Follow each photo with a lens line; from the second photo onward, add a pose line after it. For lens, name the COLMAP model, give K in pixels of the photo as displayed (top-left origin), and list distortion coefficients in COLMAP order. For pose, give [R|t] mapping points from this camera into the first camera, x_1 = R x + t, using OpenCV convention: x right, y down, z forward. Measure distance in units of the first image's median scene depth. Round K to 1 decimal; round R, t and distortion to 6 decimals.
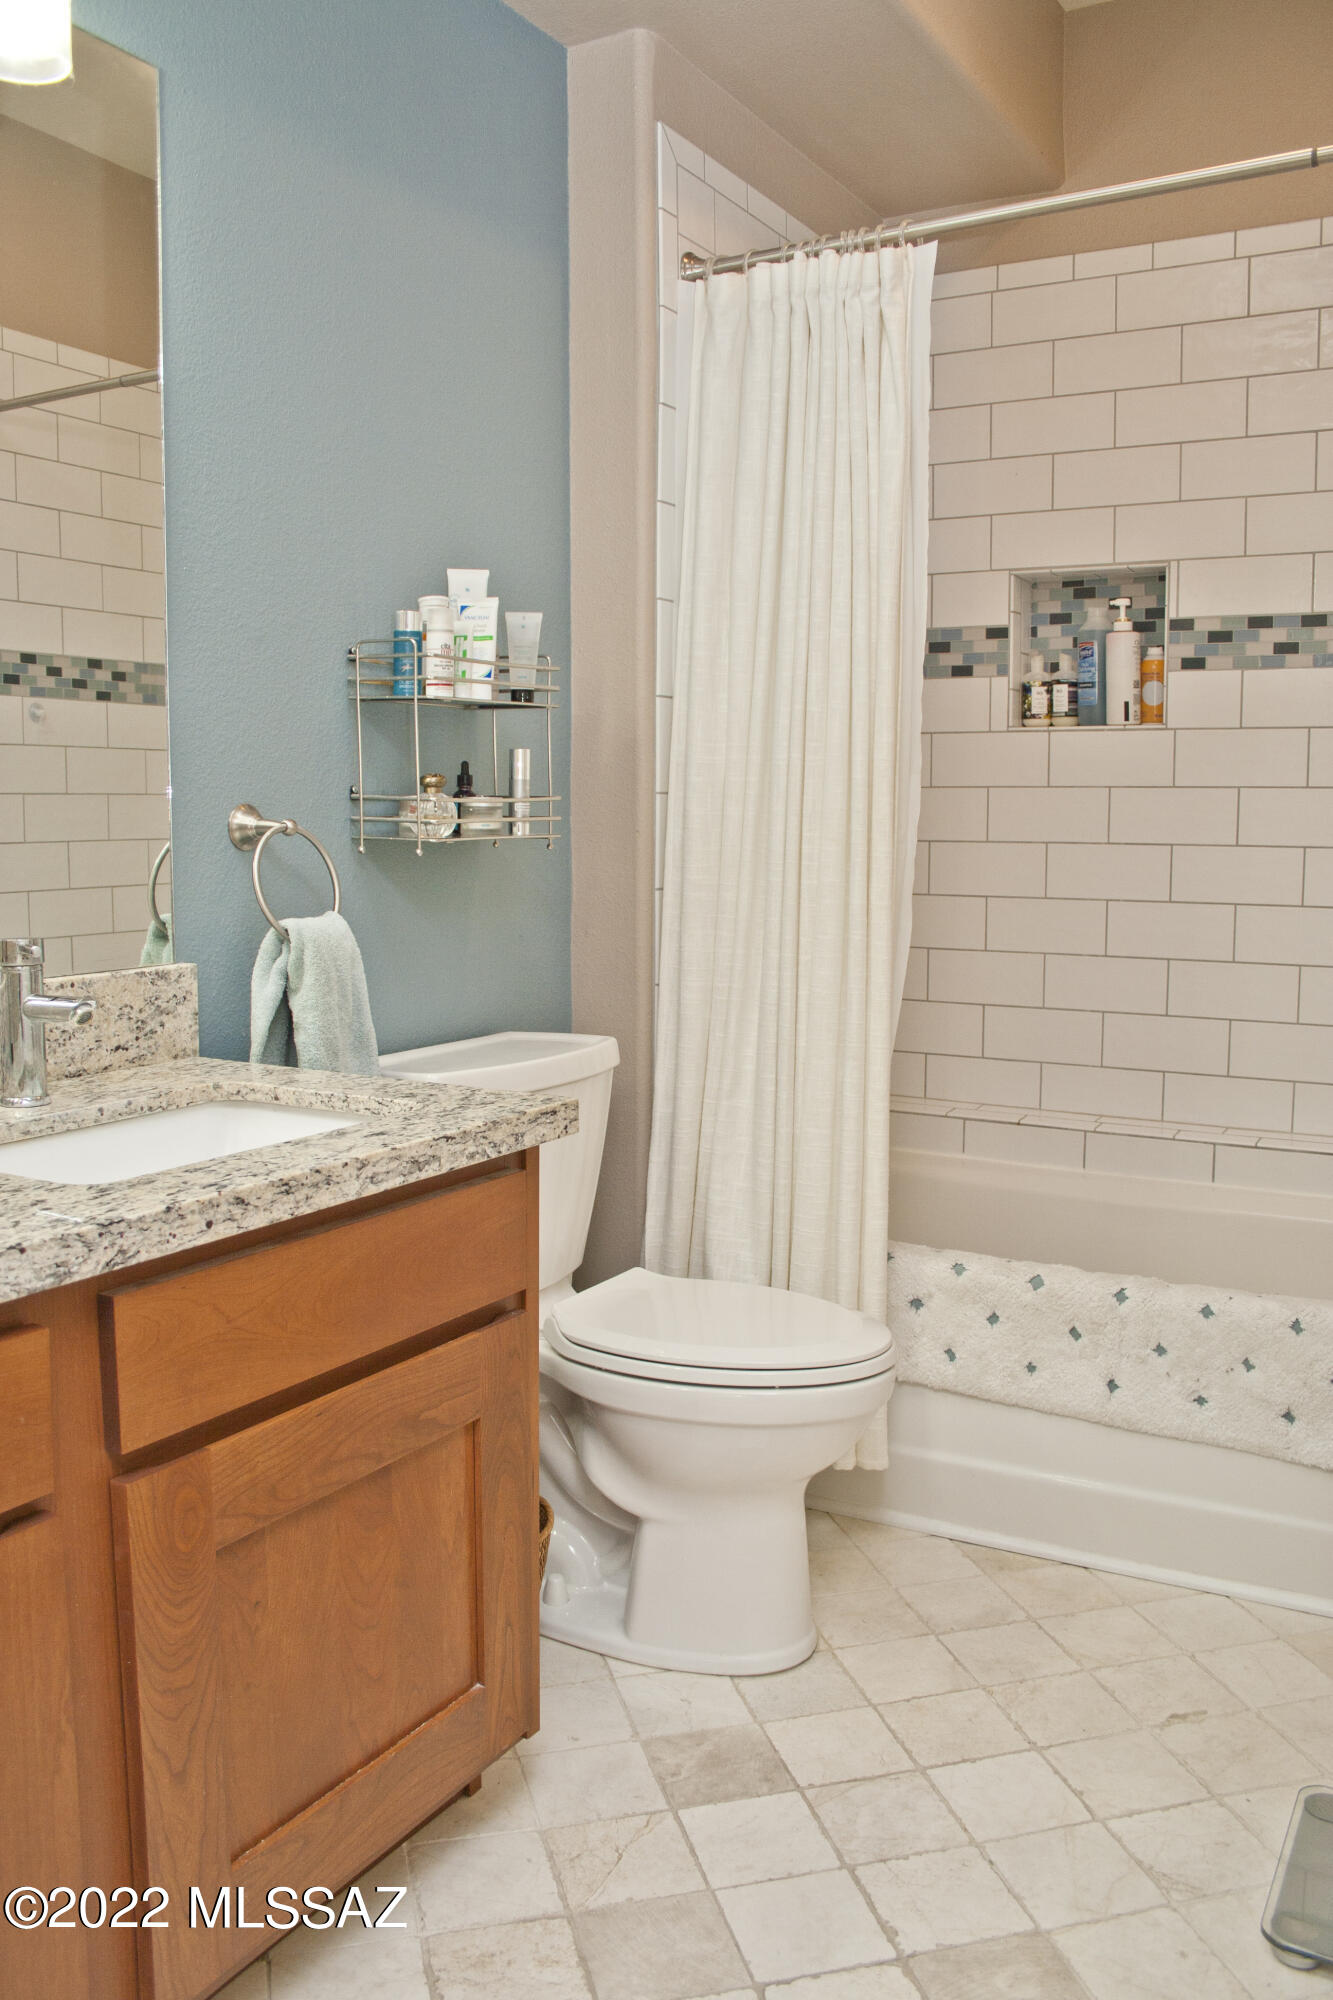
lens RADIAL K [[1653.7, 0, 665.2], [0, 1653.7, 1001.2], [0, 0, 1]] dist [-0.145457, 0.114195]
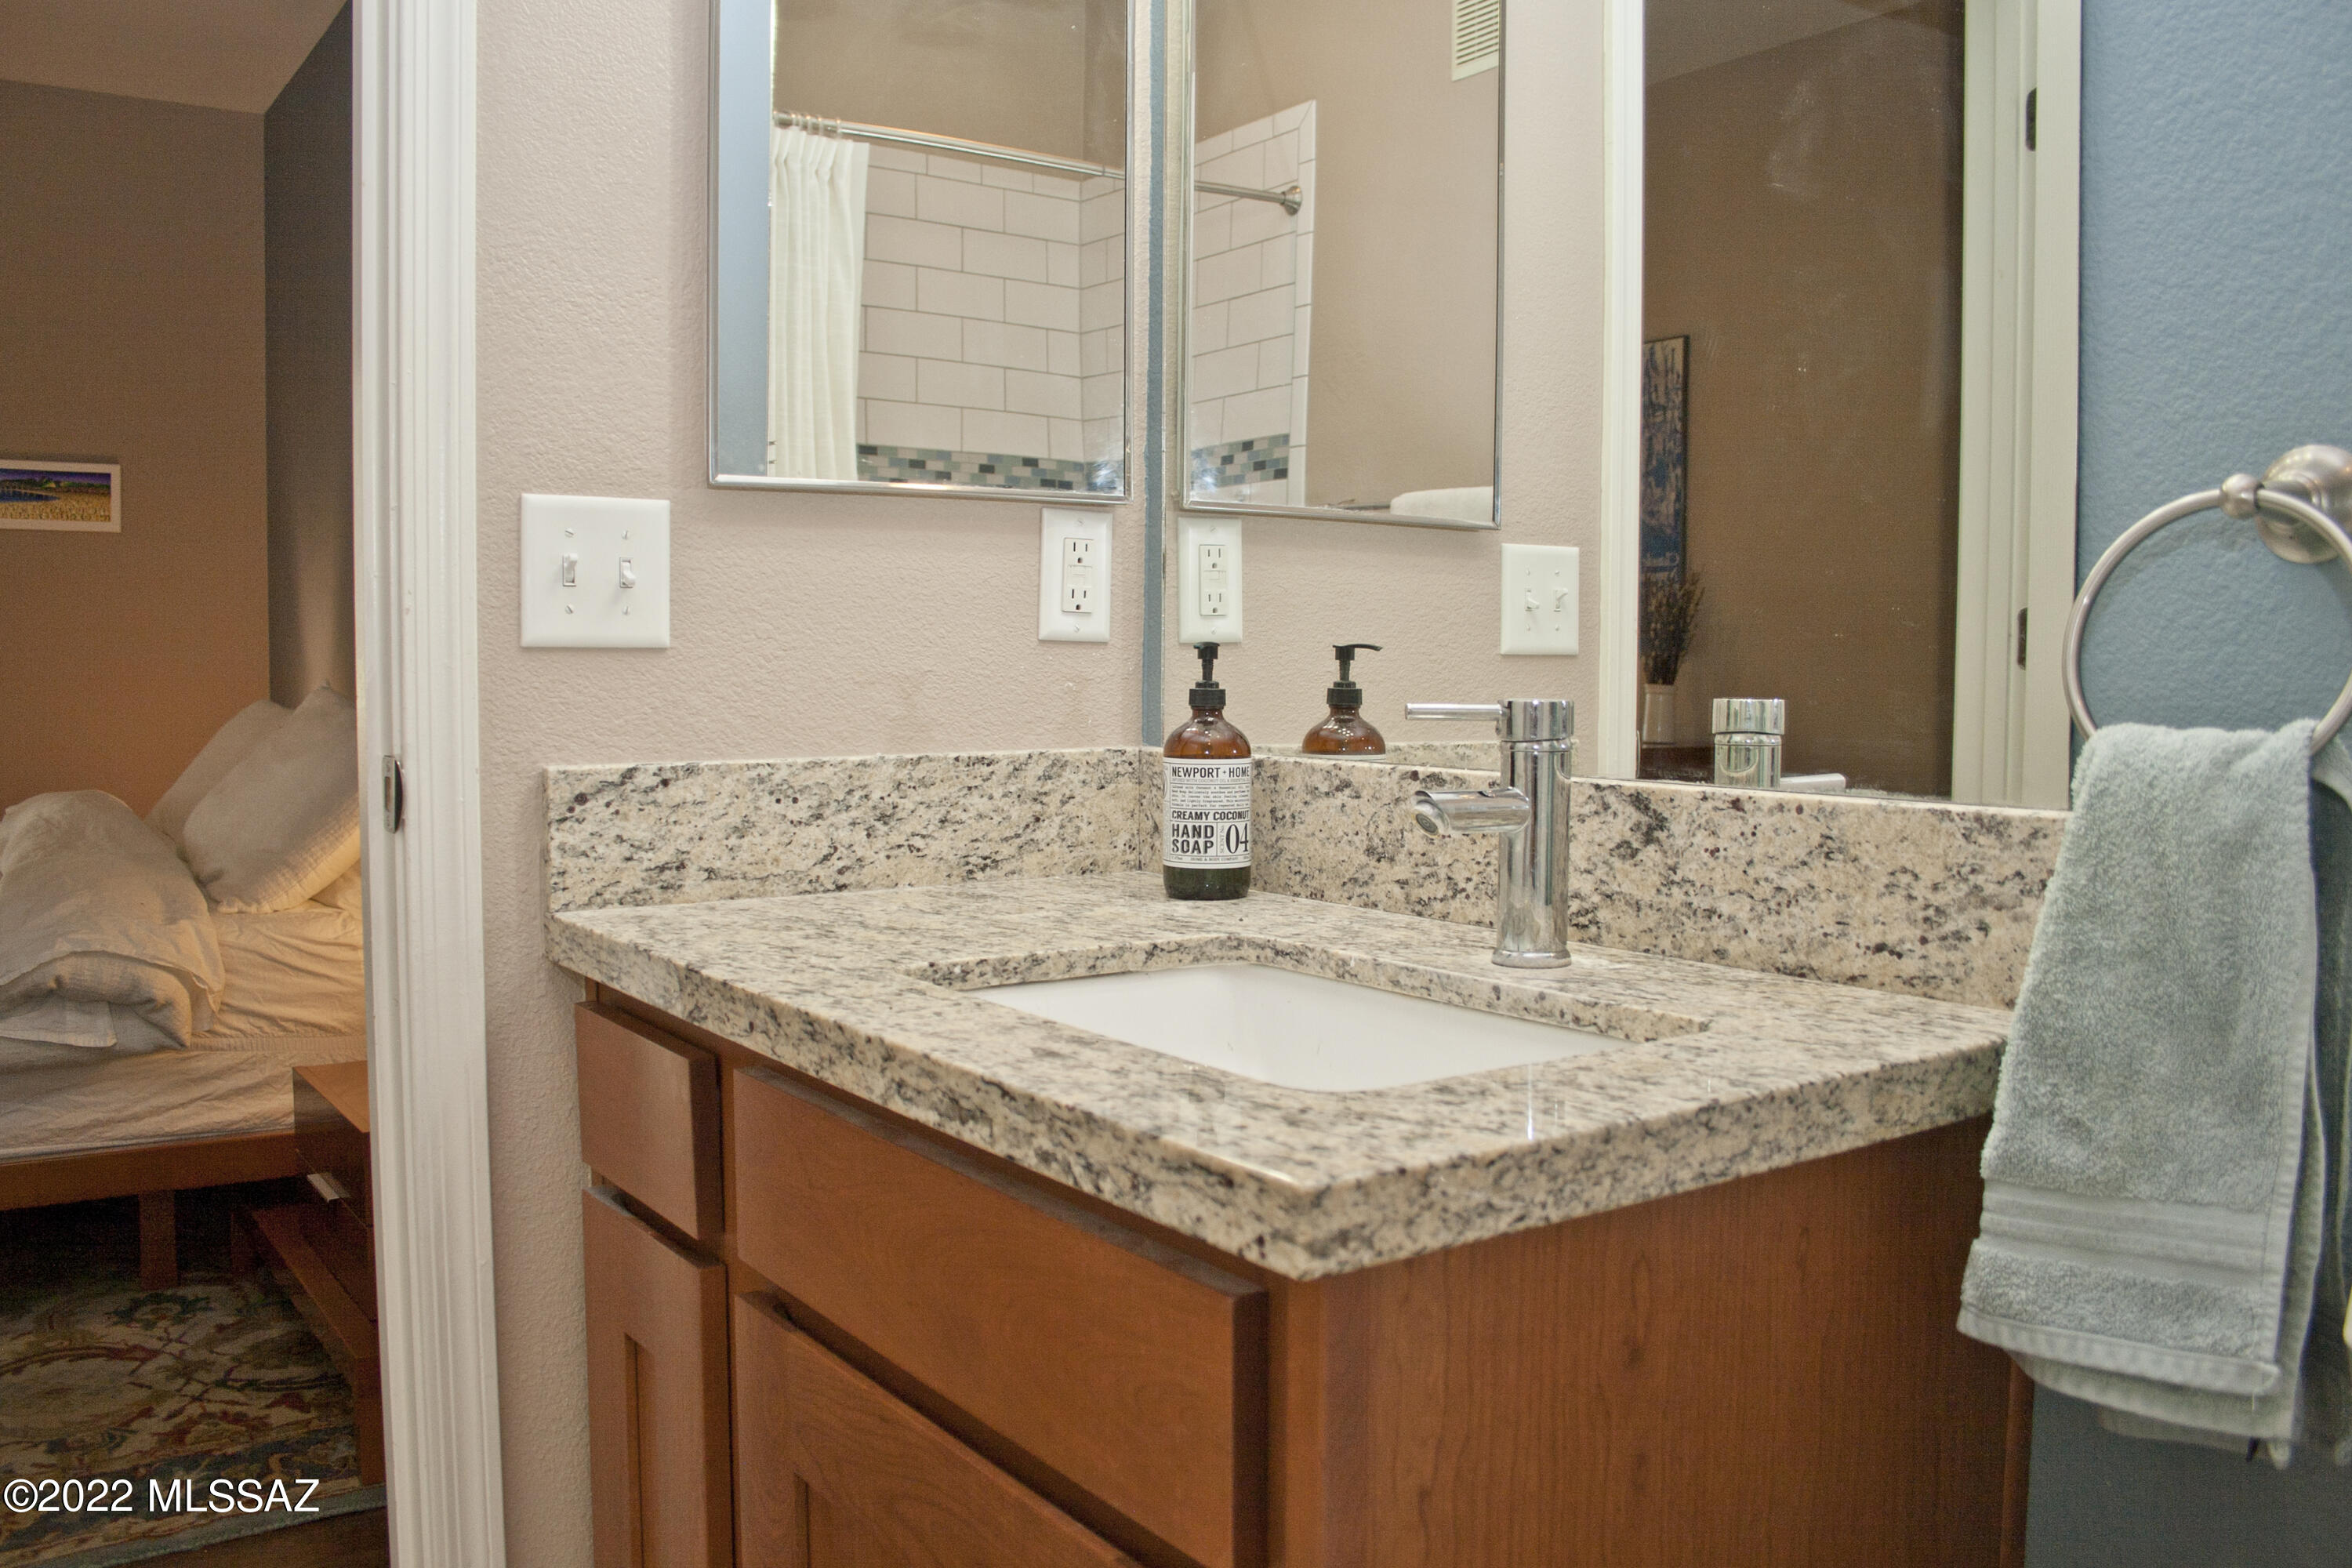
lens RADIAL K [[1944.7, 0, 1173.4], [0, 1944.7, 788.1], [0, 0, 1]] dist [-0.145457, 0.114195]
pose [[-0.418756, 0.055701, -0.906389, 0.313605], [-0.106985, 0.988140, 0.110153, -0.065784], [0.901775, 0.143097, -0.407830, 1.062070]]
